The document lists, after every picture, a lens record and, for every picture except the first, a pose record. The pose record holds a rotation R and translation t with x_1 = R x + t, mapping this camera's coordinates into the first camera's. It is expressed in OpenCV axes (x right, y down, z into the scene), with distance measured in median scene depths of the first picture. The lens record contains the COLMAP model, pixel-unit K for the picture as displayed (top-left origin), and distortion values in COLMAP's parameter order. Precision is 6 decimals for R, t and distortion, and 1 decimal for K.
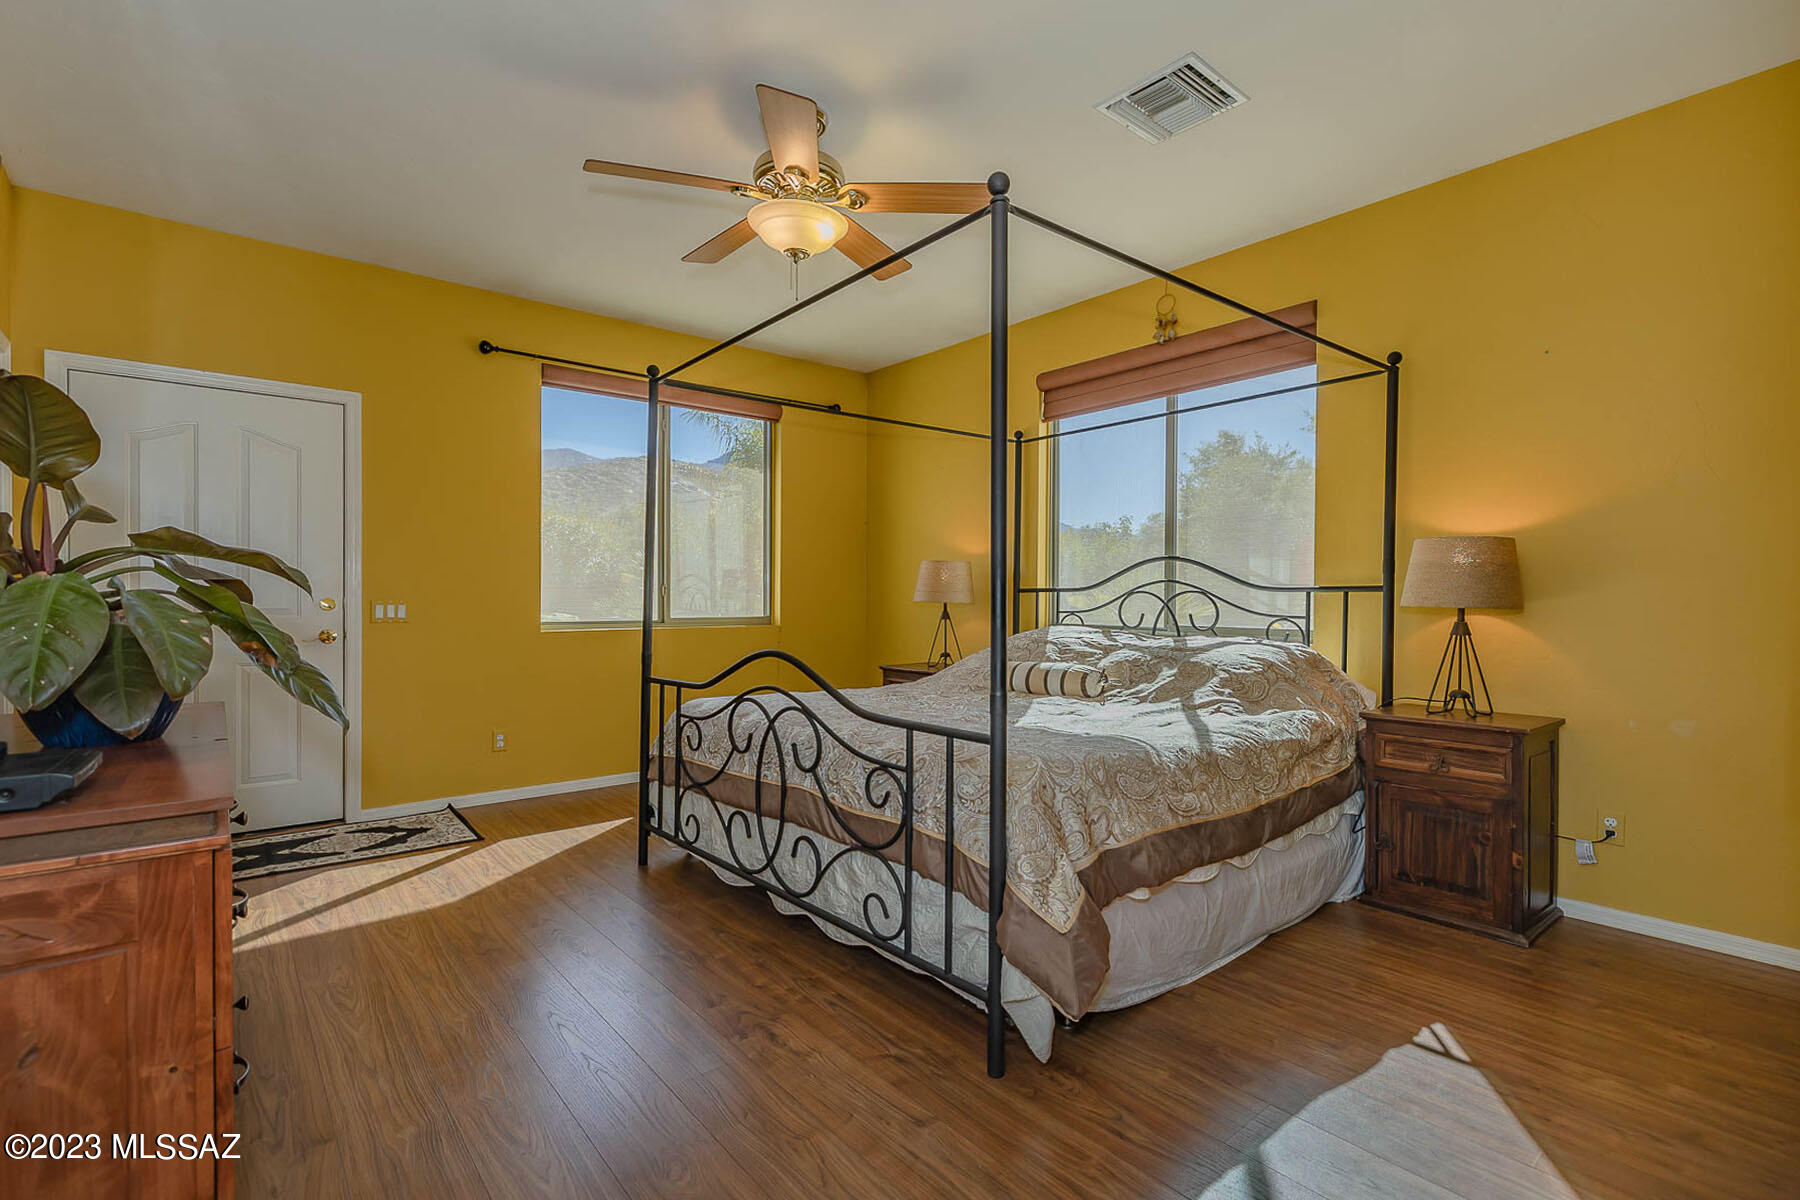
lens RADIAL K [[786.3, 0, 878.3], [0, 786.3, 588.5], [0, 0, 1]] dist [0.000576, -0.000252]
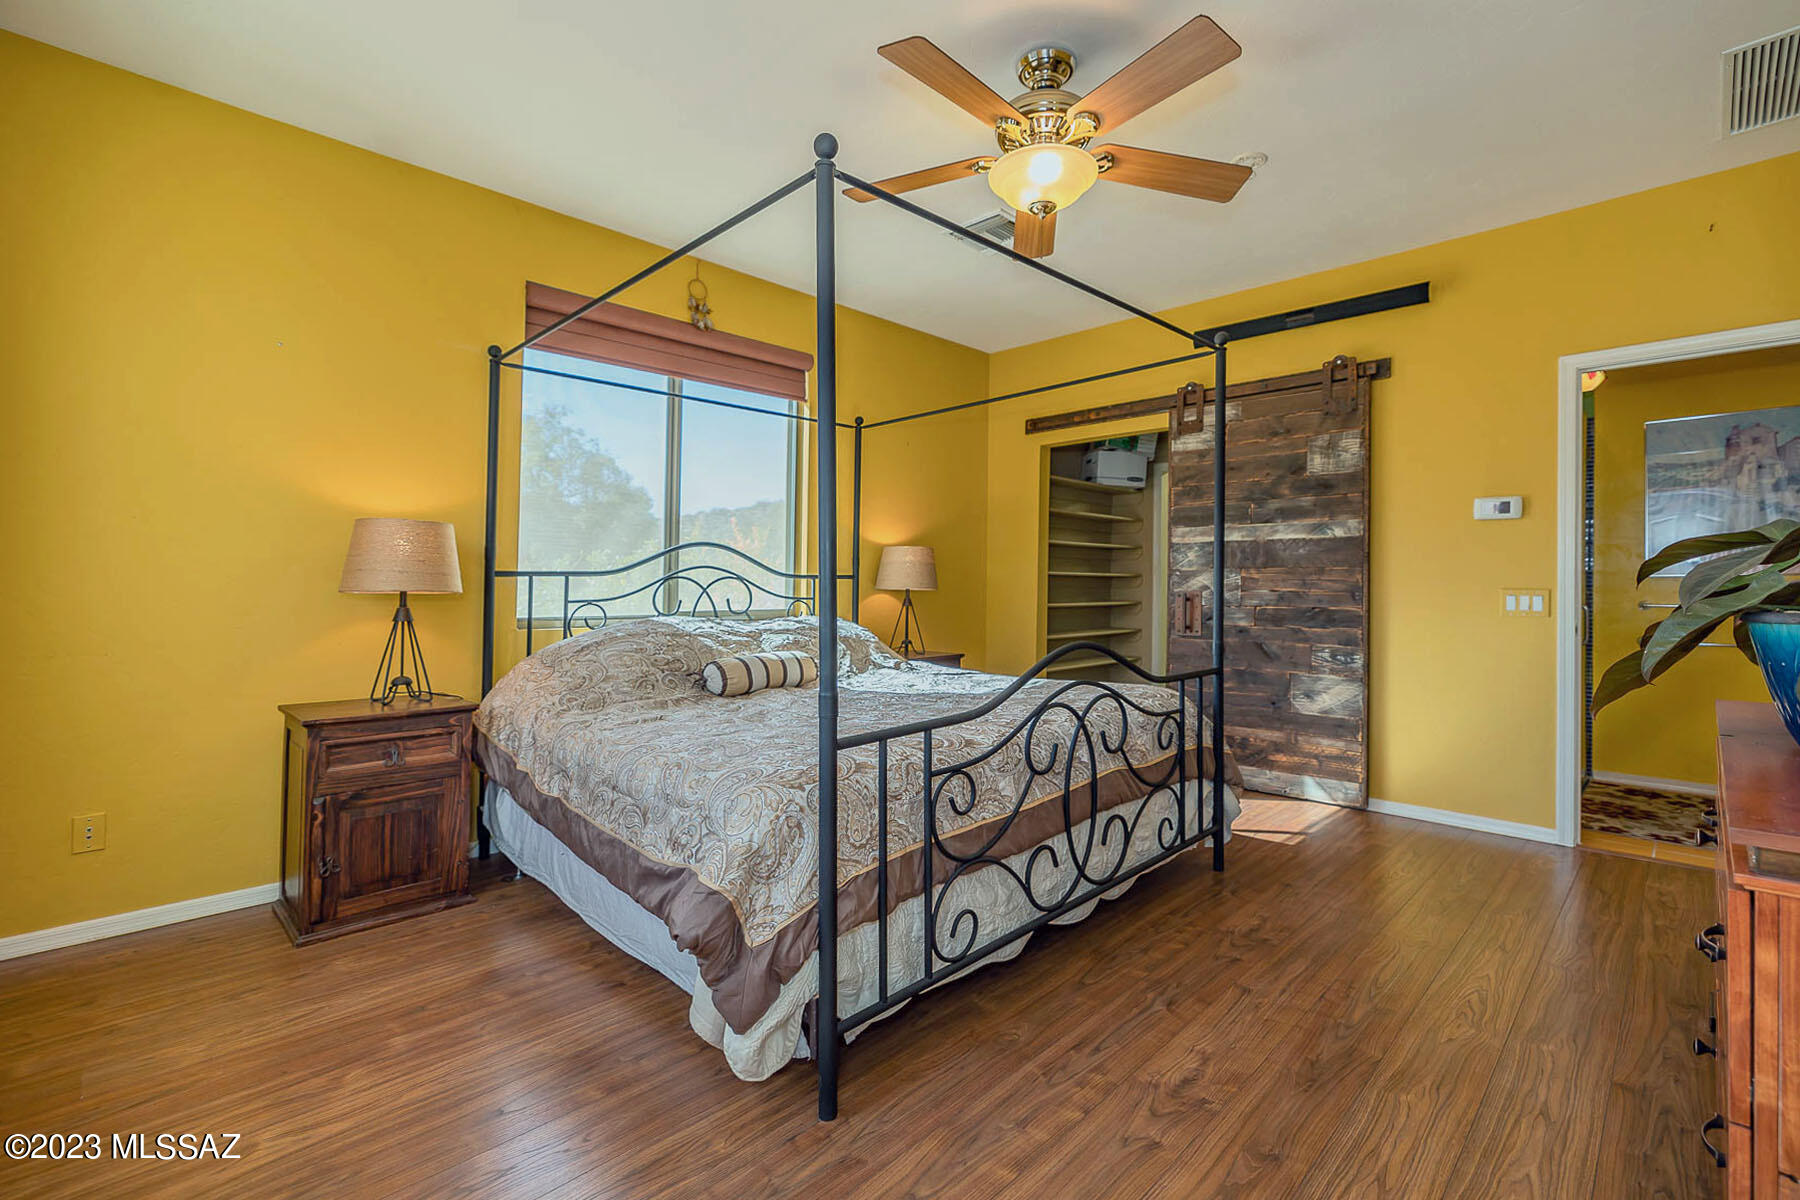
lens RADIAL K [[738.4, 0, 987.9], [0, 738.4, 570.3], [0, 0, 1]] dist [0.002042, -0.000012]
pose [[-0.100074, 0.014202, 0.994879, -0.956431], [-0.012324, 0.999804, -0.015512, 0.008240], [-0.994904, -0.013813, -0.099879, 1.153705]]
